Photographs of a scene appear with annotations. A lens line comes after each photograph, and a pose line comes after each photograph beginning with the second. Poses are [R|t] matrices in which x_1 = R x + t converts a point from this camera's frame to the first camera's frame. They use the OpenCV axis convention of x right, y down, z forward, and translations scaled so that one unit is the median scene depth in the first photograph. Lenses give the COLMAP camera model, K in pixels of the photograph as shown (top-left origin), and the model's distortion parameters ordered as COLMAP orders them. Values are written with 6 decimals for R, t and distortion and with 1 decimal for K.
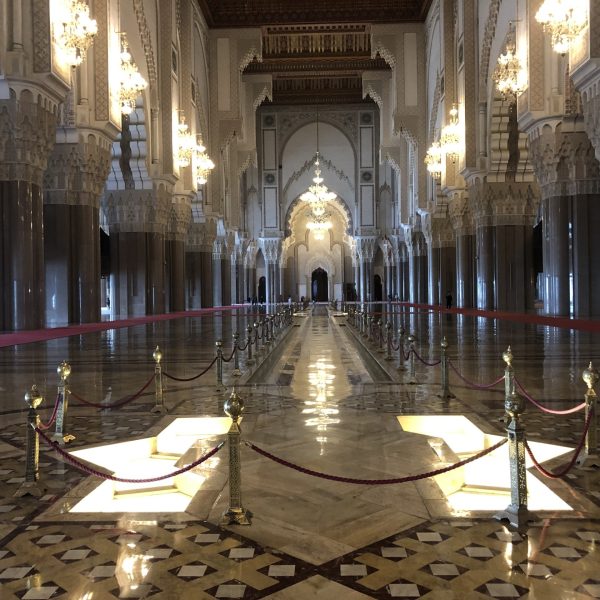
lens RADIAL K [[653.5, 0, 299.9], [0, 653.5, 298.9], [0, 0, 1]] dist [0.011678, 0.000000]
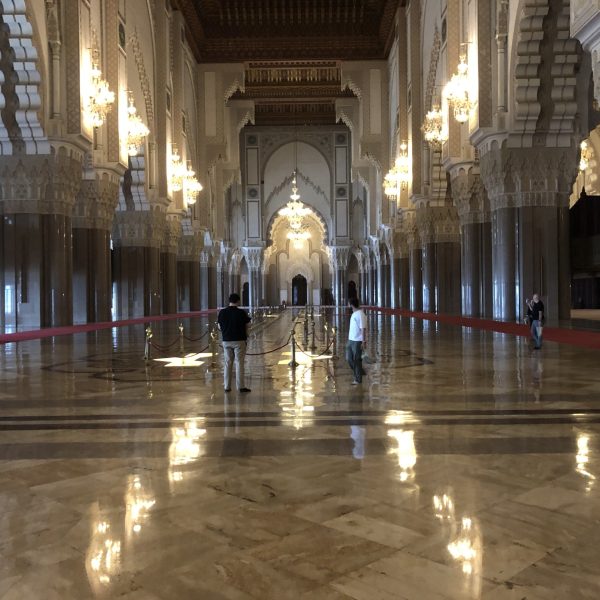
lens RADIAL K [[653.5, 0, 300.2], [0, 653.5, 304.0], [0, 0, 1]] dist [0.011678, 0.000000]
pose [[0.999789, 0.002463, 0.020372, 0.022191], [-0.002492, 0.999996, 0.001424, -0.000193], [-0.020368, -0.001474, 0.999791, -0.181633]]
